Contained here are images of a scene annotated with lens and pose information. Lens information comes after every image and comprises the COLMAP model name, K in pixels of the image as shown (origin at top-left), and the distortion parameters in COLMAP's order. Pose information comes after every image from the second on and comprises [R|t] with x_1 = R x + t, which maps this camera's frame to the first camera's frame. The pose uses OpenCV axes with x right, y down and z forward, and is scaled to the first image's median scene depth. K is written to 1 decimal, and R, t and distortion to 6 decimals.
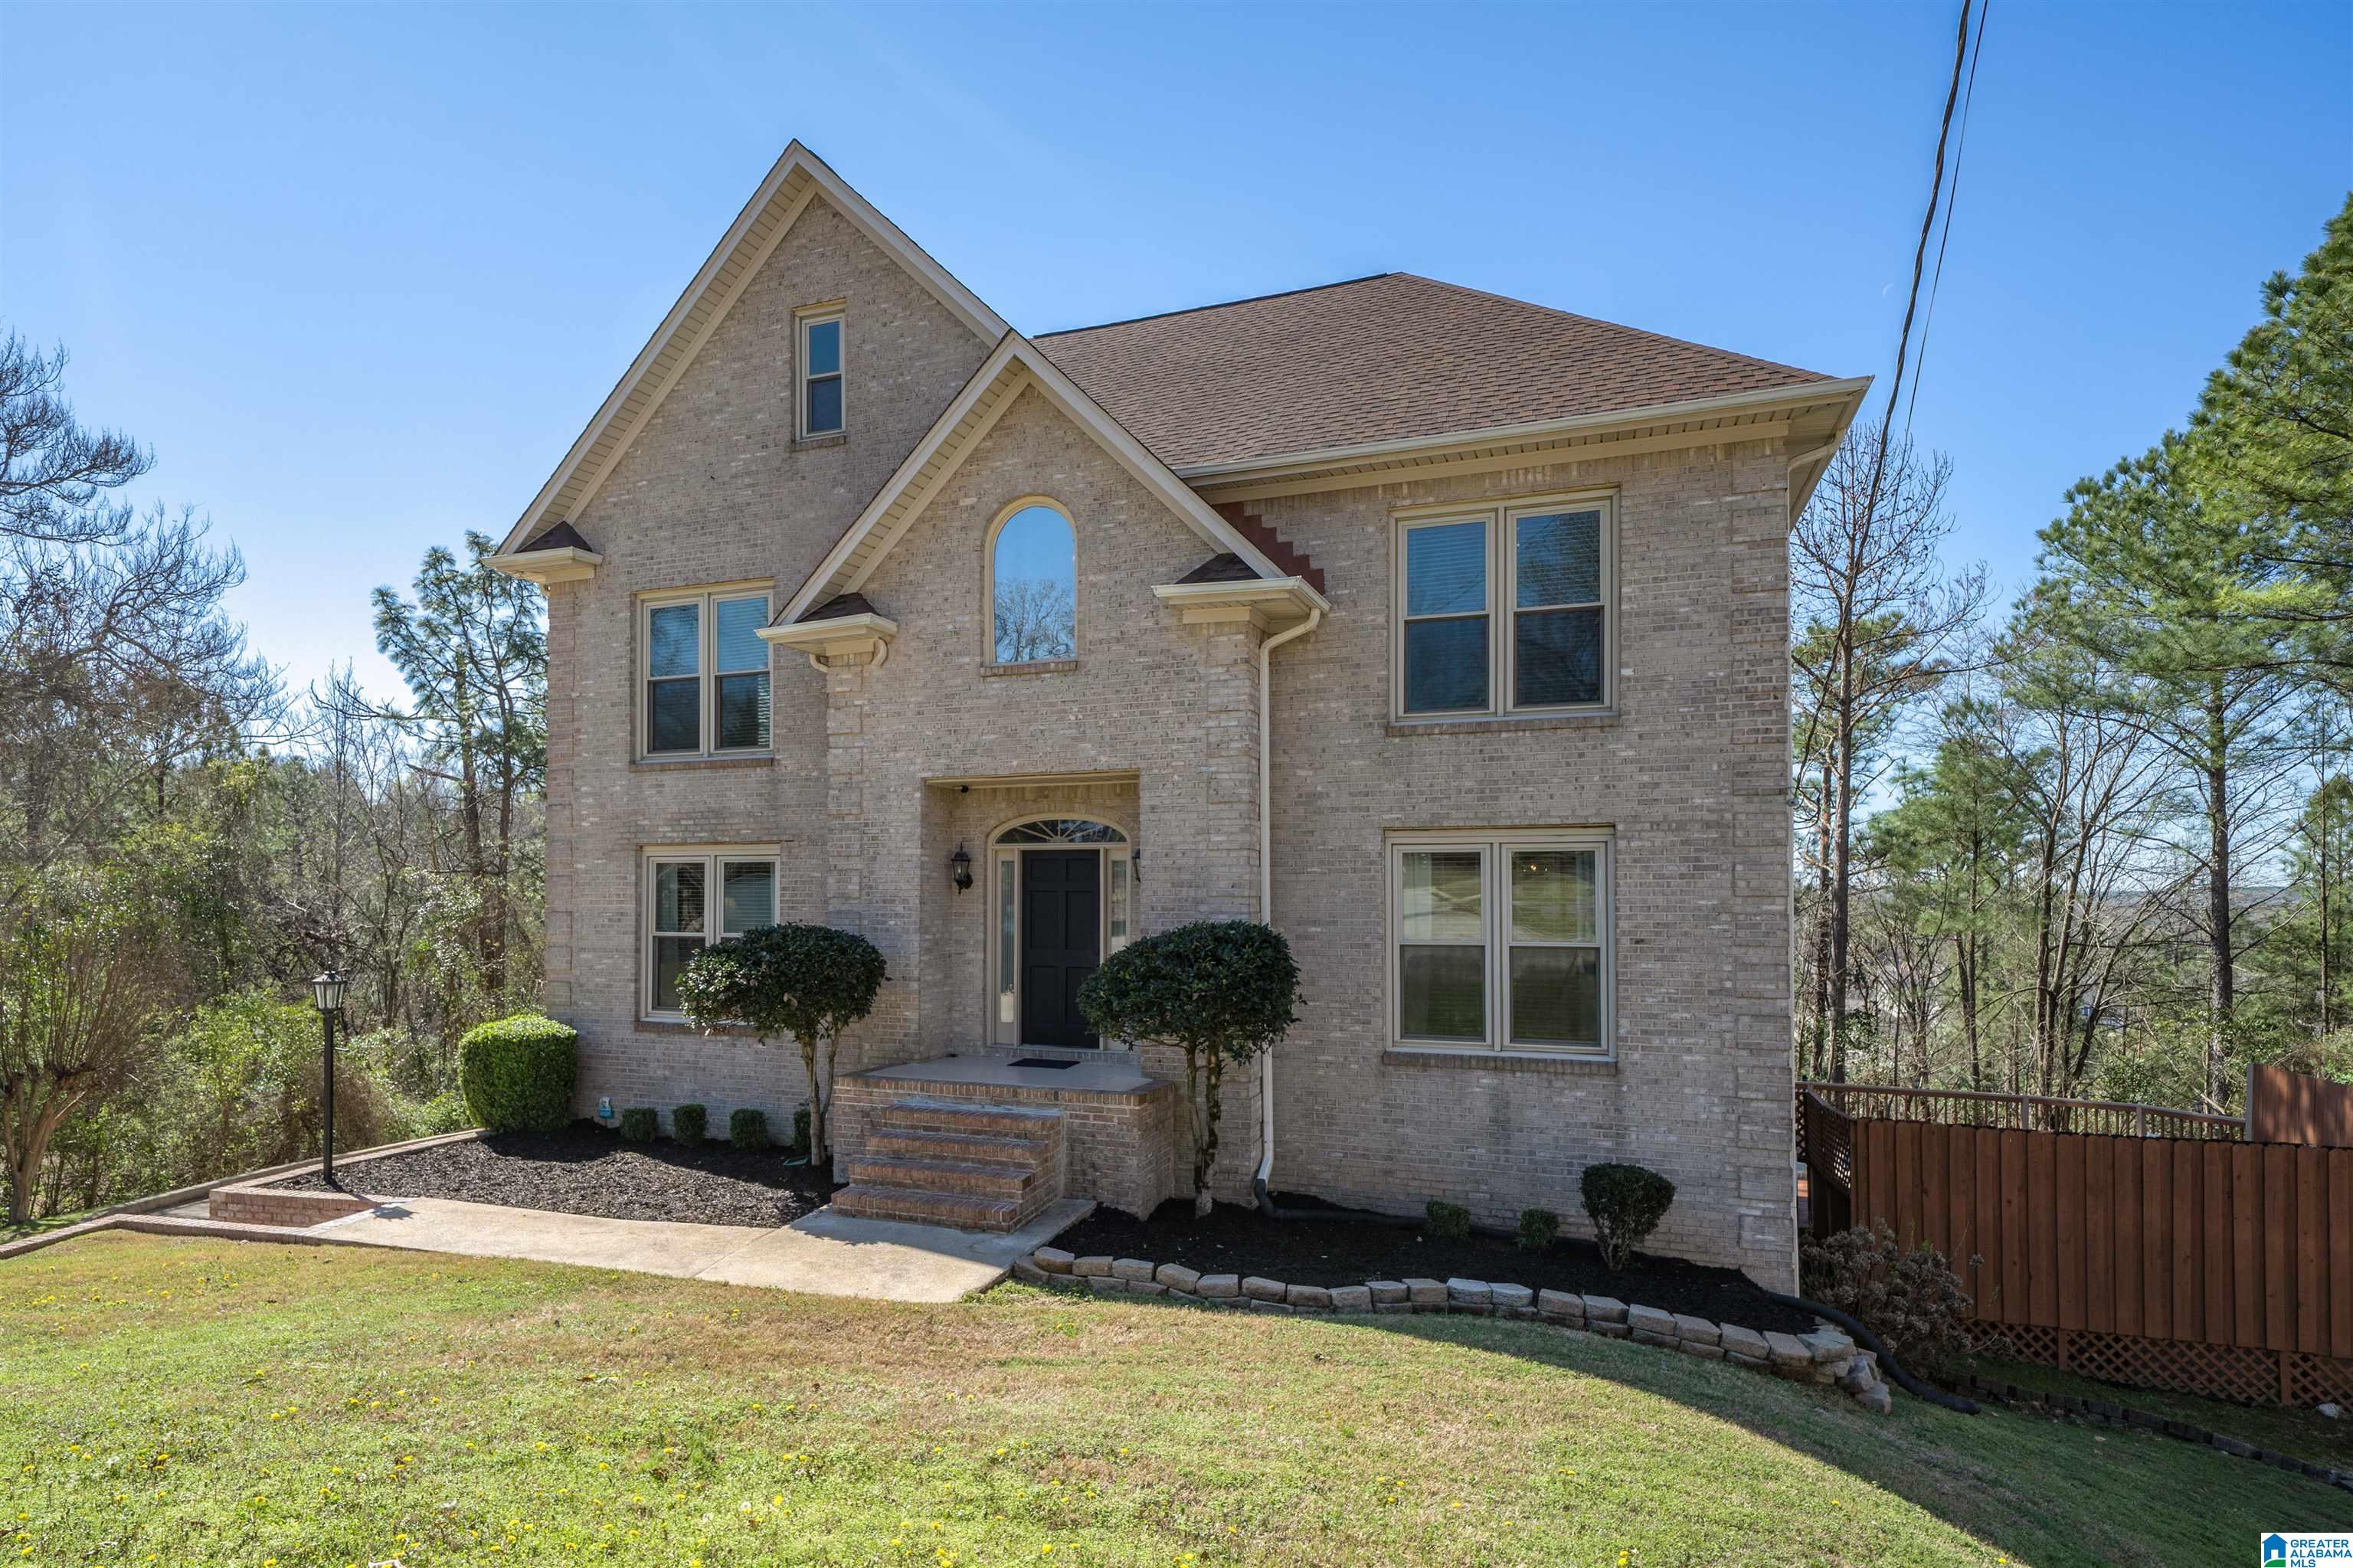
lens RADIAL K [[1248.9, 0, 1176.5], [0, 1248.9, 784.0], [0, 0, 1]] dist [0.019997, 0.000058]
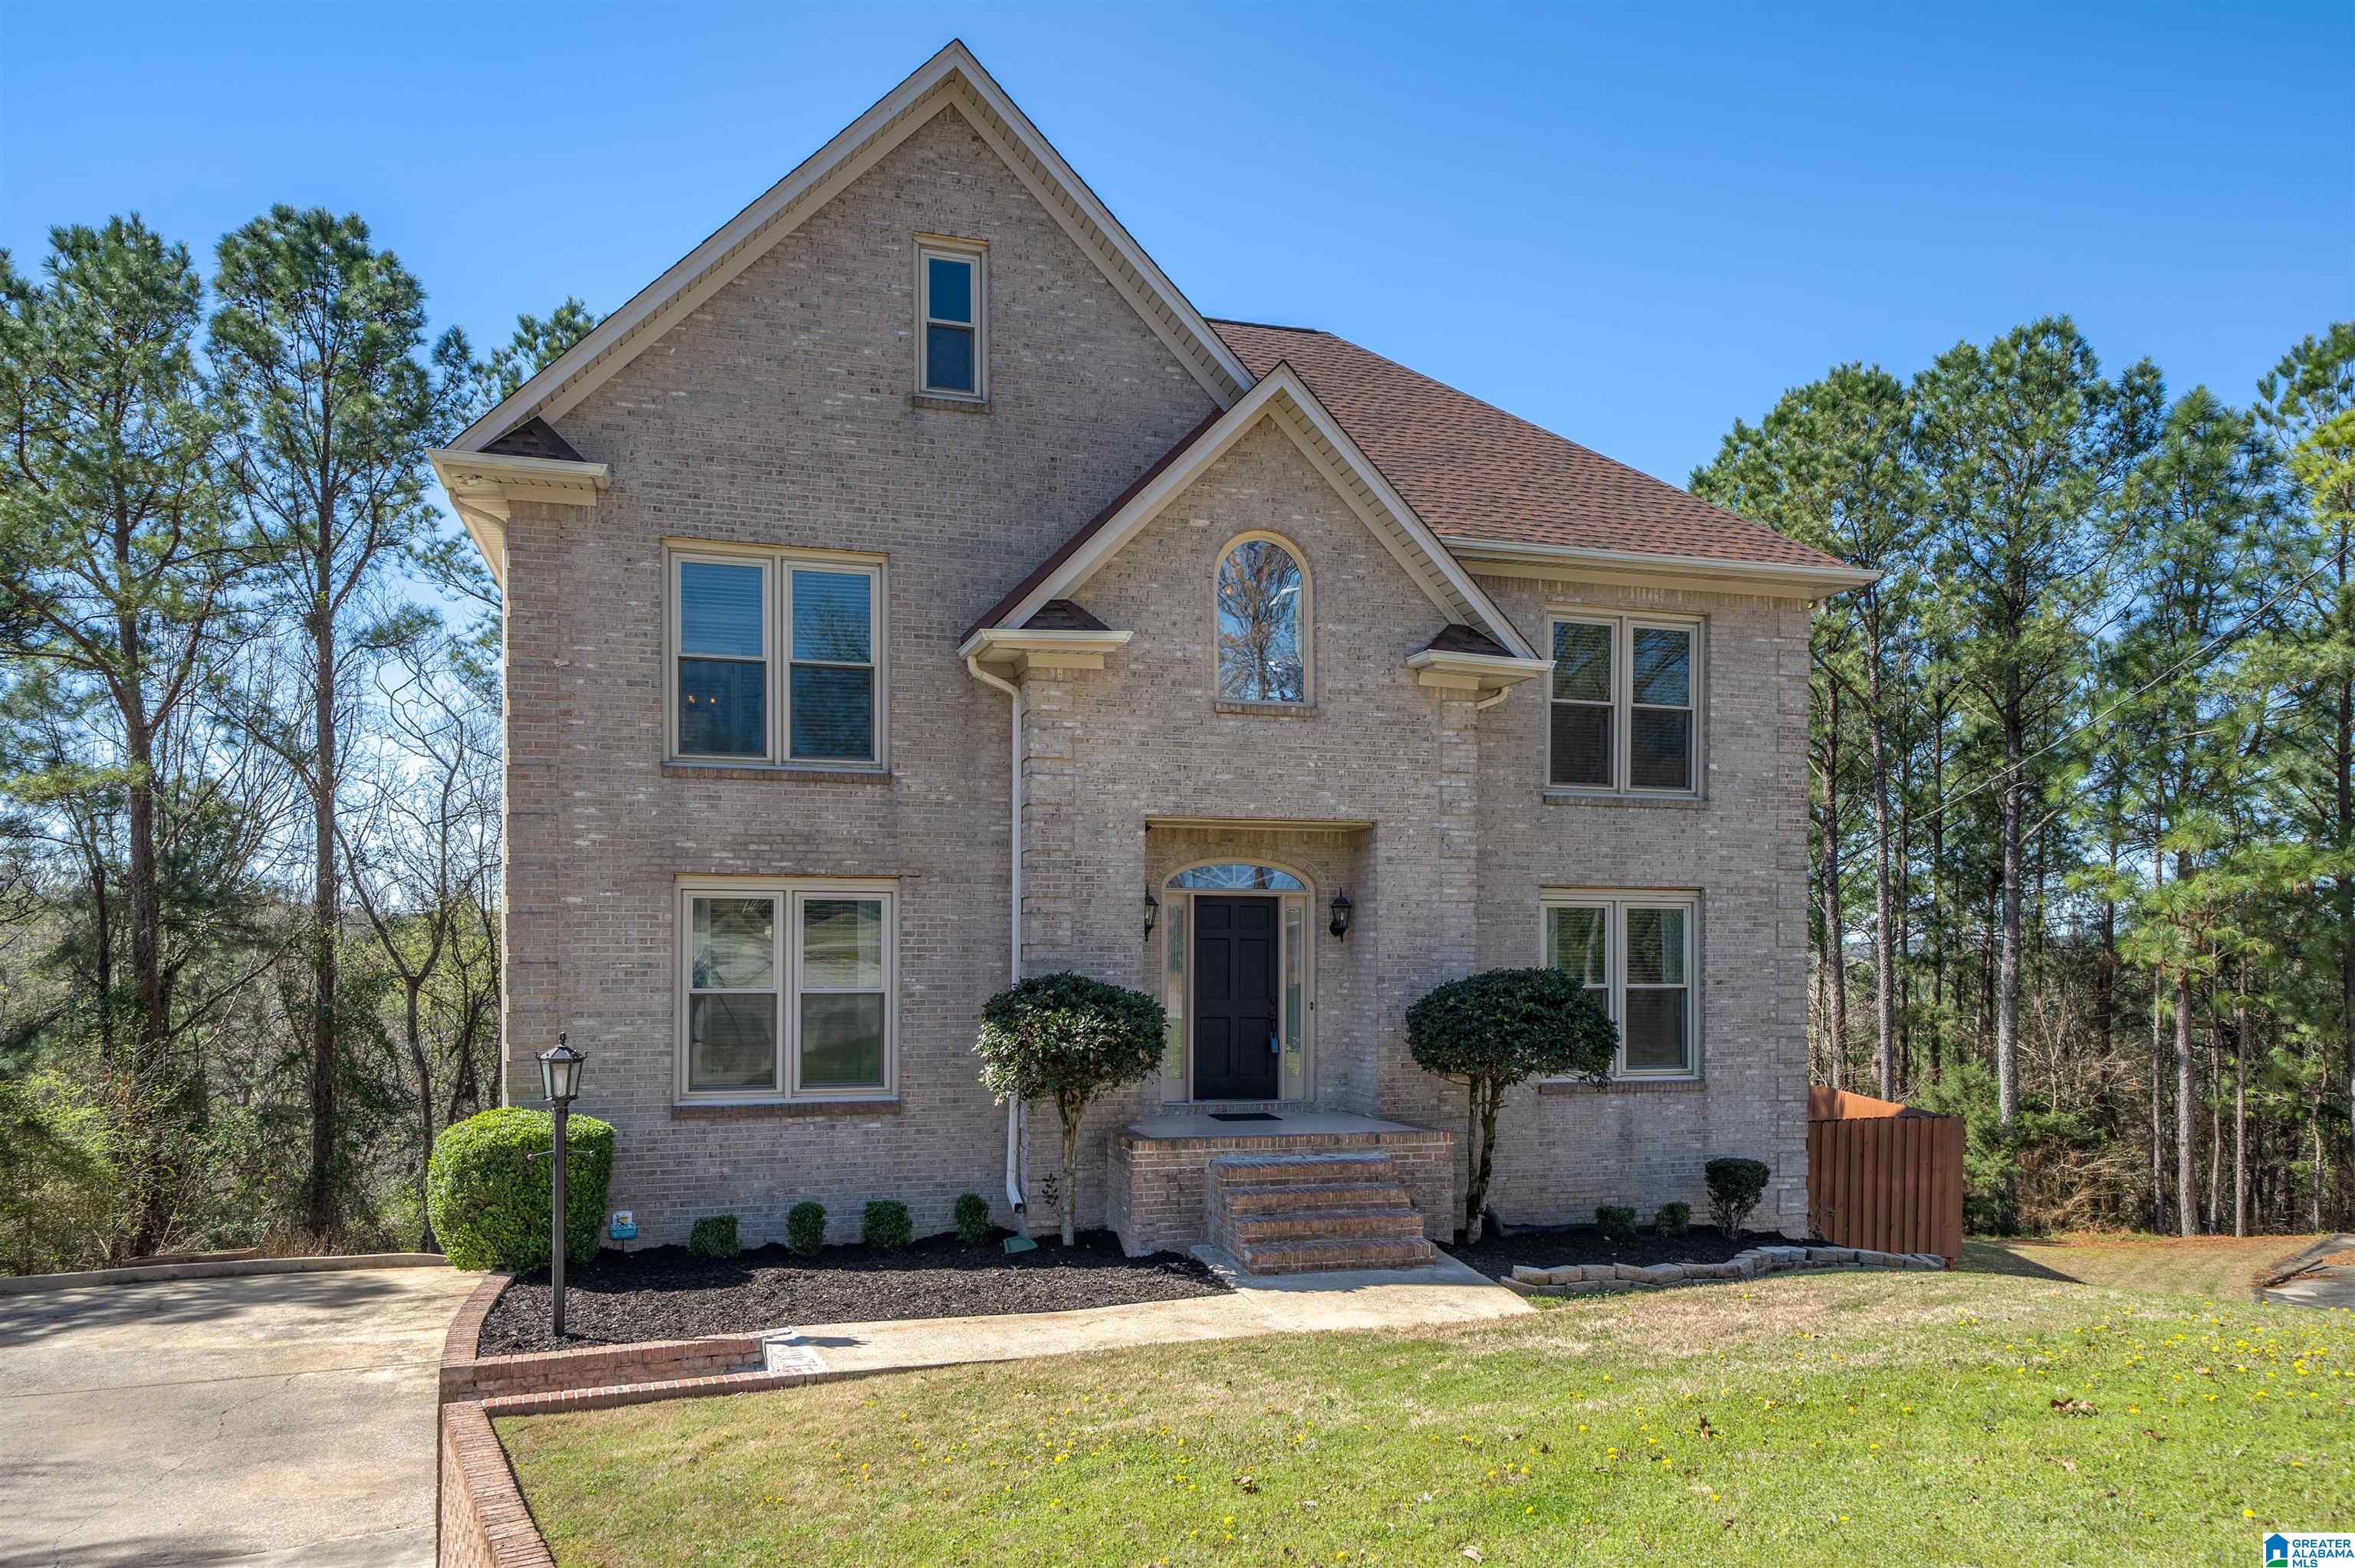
lens RADIAL K [[1474.2, 0, 1260.2], [0, 1474.2, 825.0], [0, 0, 1]] dist [0.026646, -0.002147]
pose [[0.795924, 0.053618, 0.603017, -0.835284], [-0.057536, 0.998261, -0.012821, 0.012428], [-0.602656, -0.024491, 0.797625, 0.091288]]
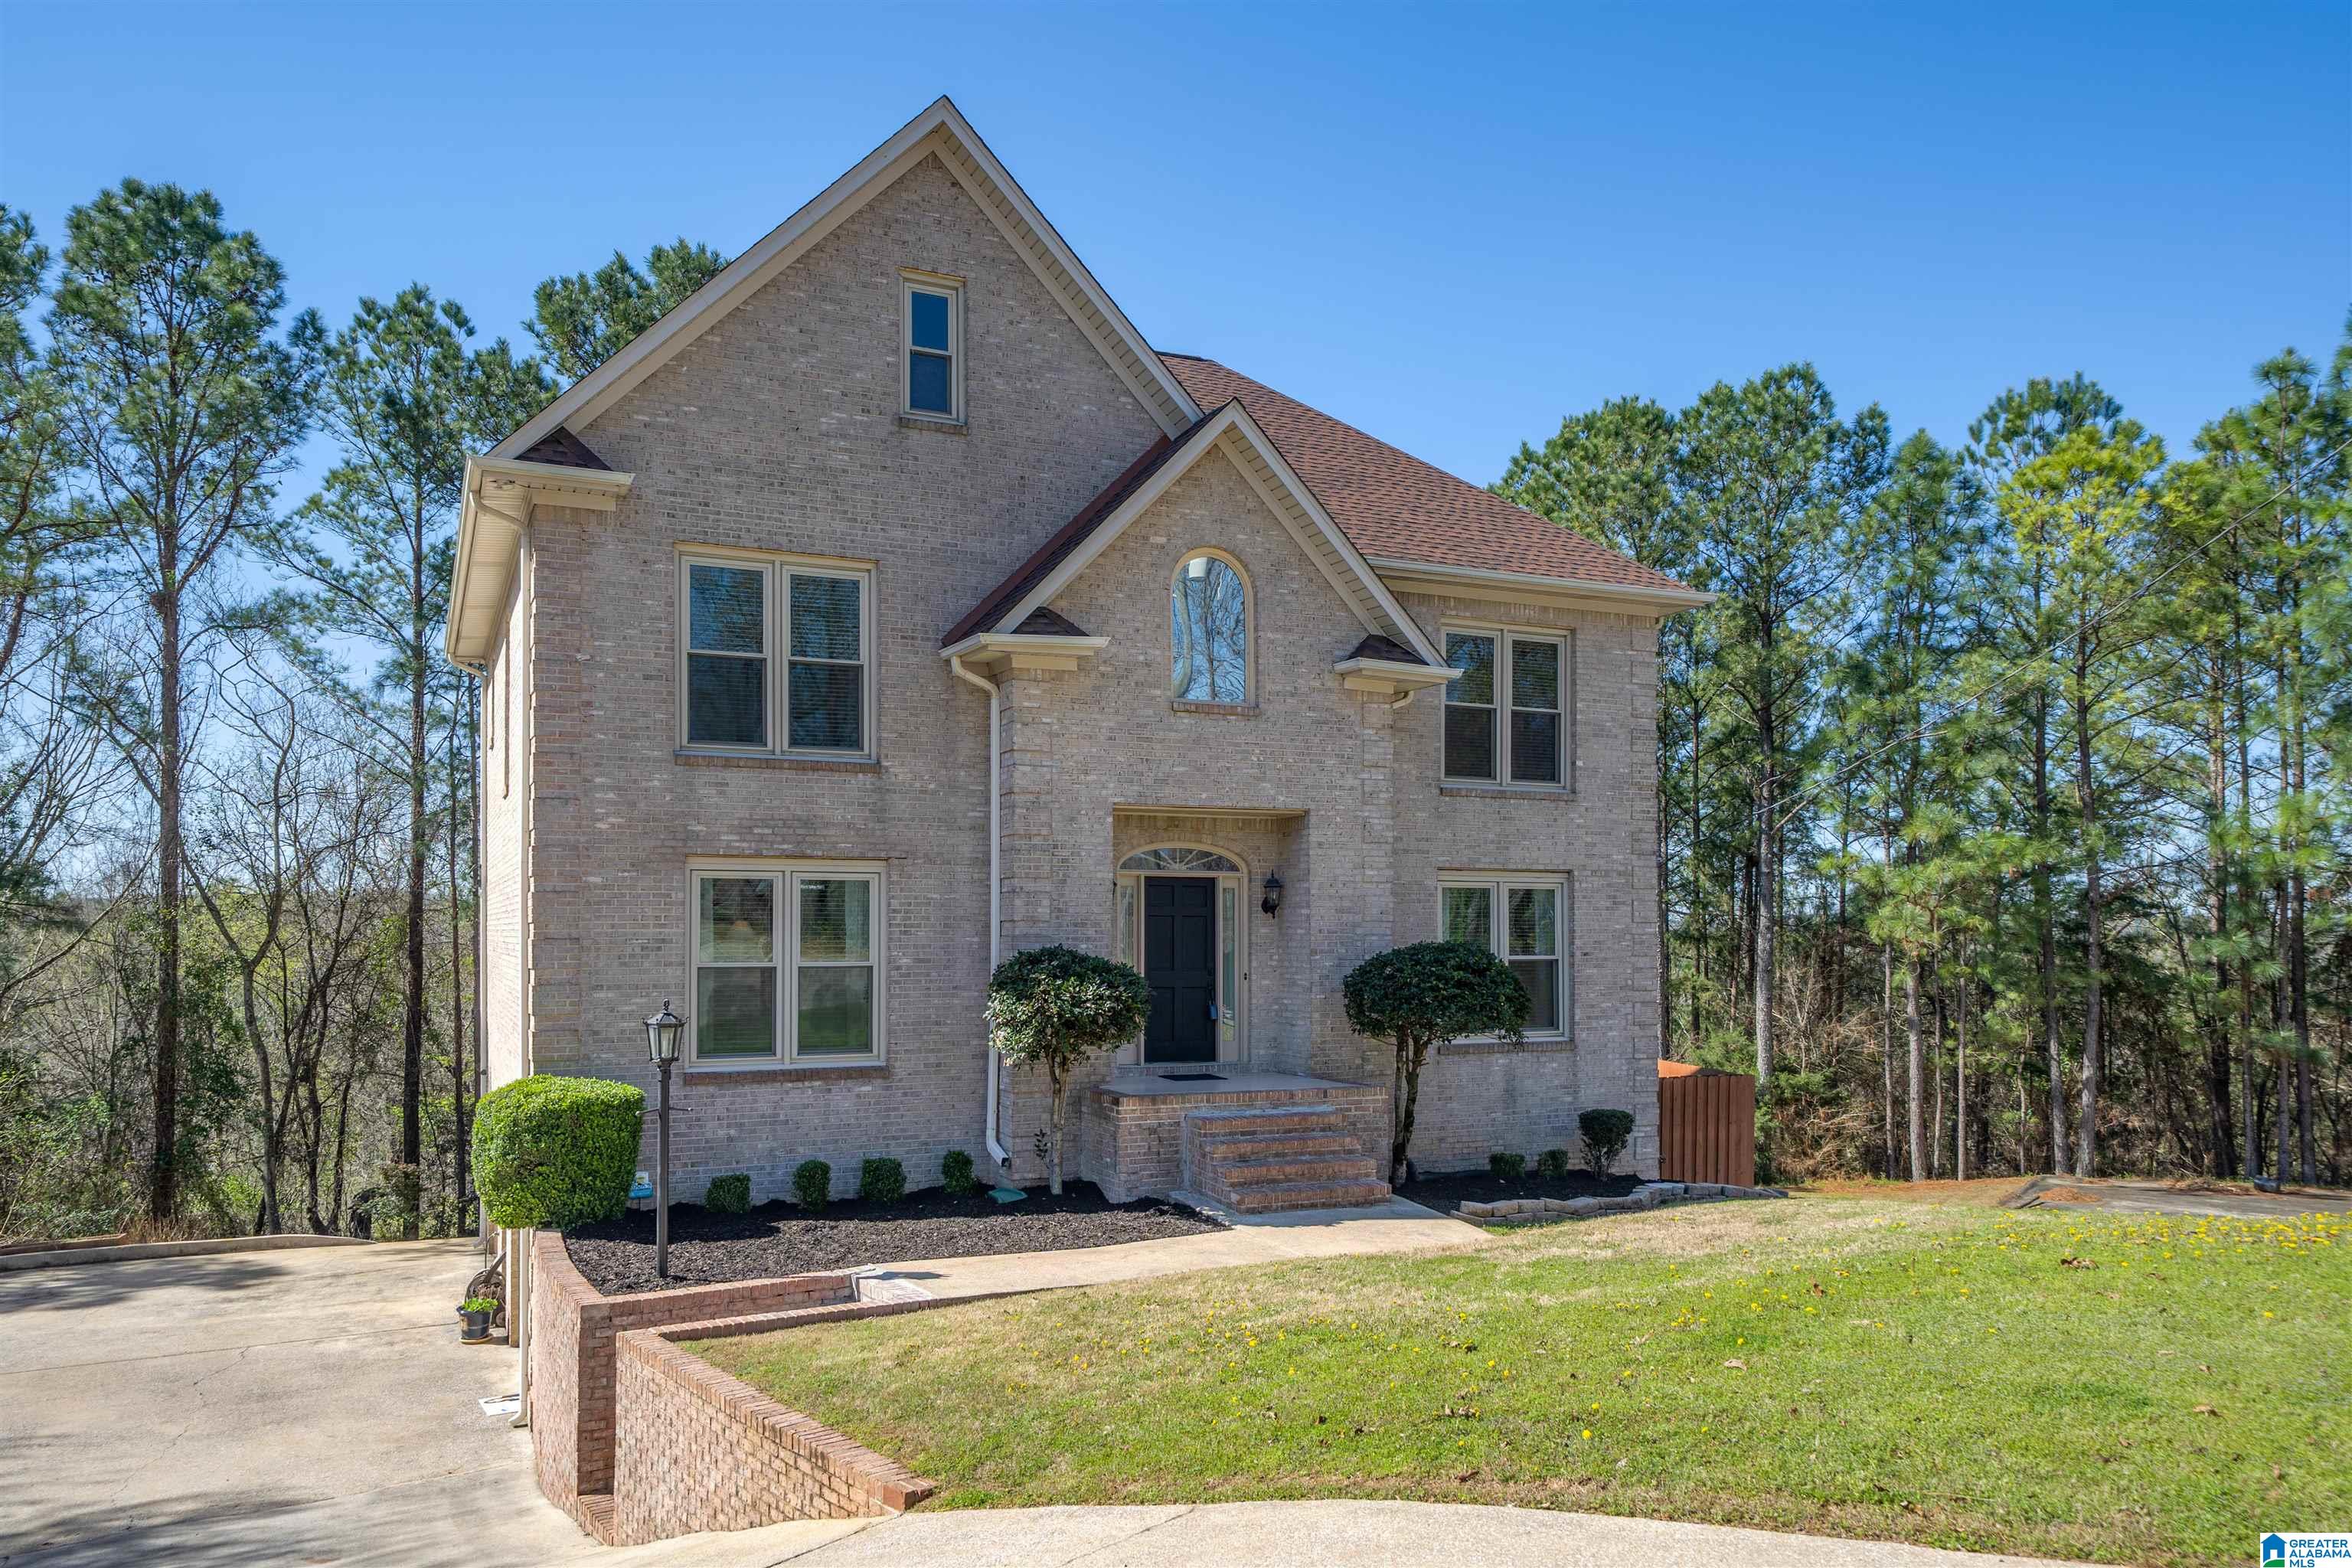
lens RADIAL K [[1439.9, 0, 1176.0], [0, 1439.9, 784.0], [0, 0, 1]] dist [0.026863, 0.000708]
pose [[0.720977, 0.070832, 0.689329, -1.028802], [-0.062025, 0.997366, -0.037611, 0.021866], [-0.690177, -0.015639, 0.723471, 0.129052]]
